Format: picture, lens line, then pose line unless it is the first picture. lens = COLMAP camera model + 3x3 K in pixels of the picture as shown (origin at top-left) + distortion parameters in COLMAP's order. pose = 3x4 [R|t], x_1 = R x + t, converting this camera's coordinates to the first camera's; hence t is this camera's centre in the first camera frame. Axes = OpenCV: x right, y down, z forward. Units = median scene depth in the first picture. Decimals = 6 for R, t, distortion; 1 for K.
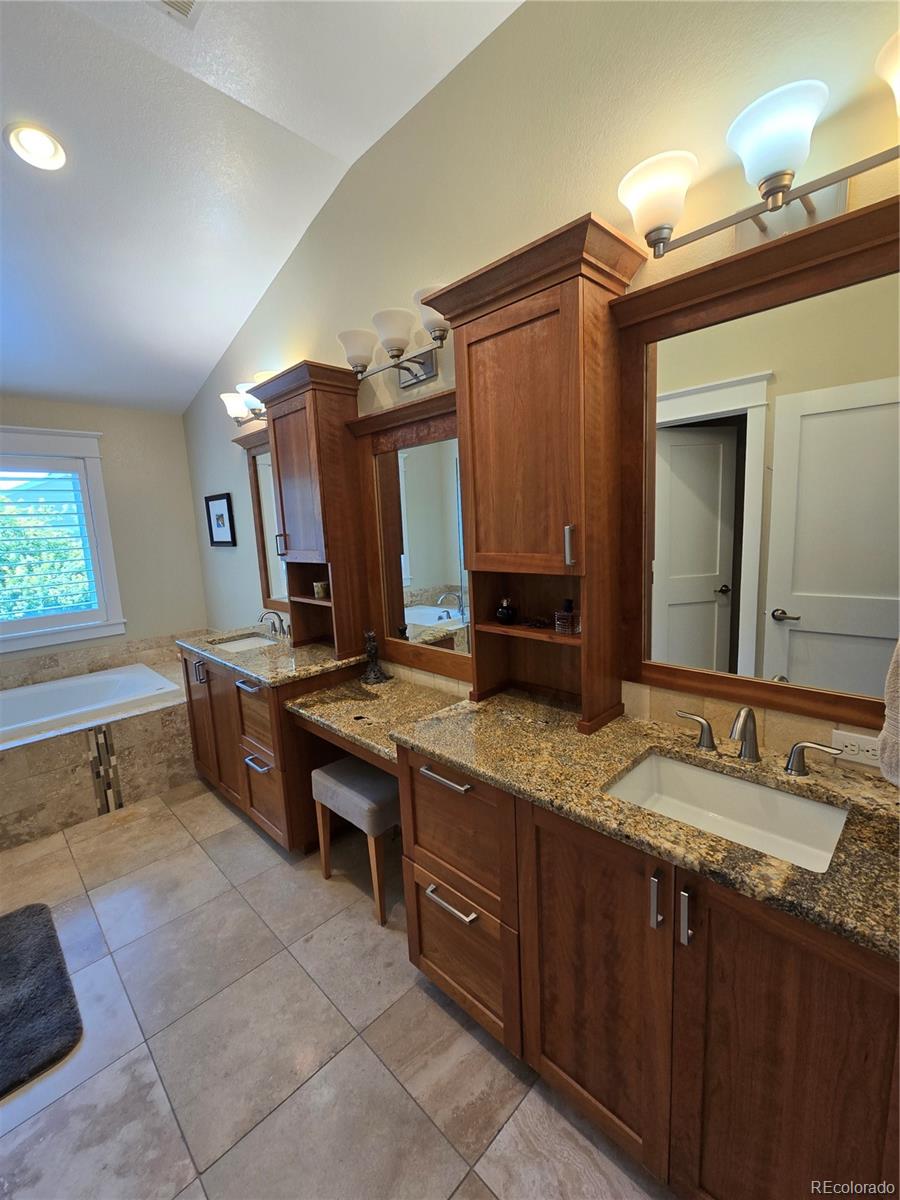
lens RADIAL K [[502.5, 0, 447.7], [0, 502.5, 597.5], [0, 0, 1]] dist [-0.000487, 0.000149]
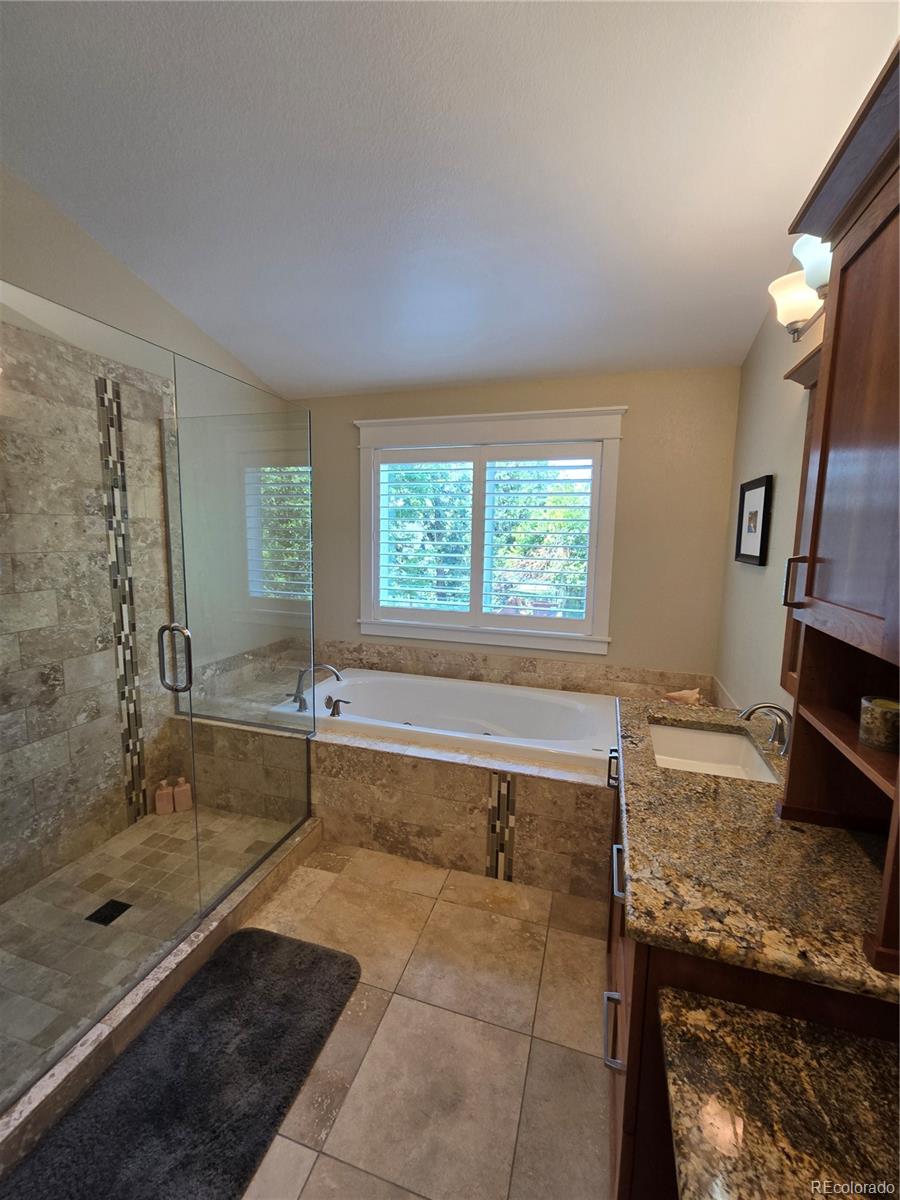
lens RADIAL K [[502.5, 0, 447.7], [0, 502.5, 597.5], [0, 0, 1]] dist [-0.000487, 0.000149]
pose [[0.458705, 0.171304, -0.871920, -0.090226], [-0.173178, 0.979660, 0.101365, -0.077601], [0.871550, 0.104500, 0.479042, 0.503477]]
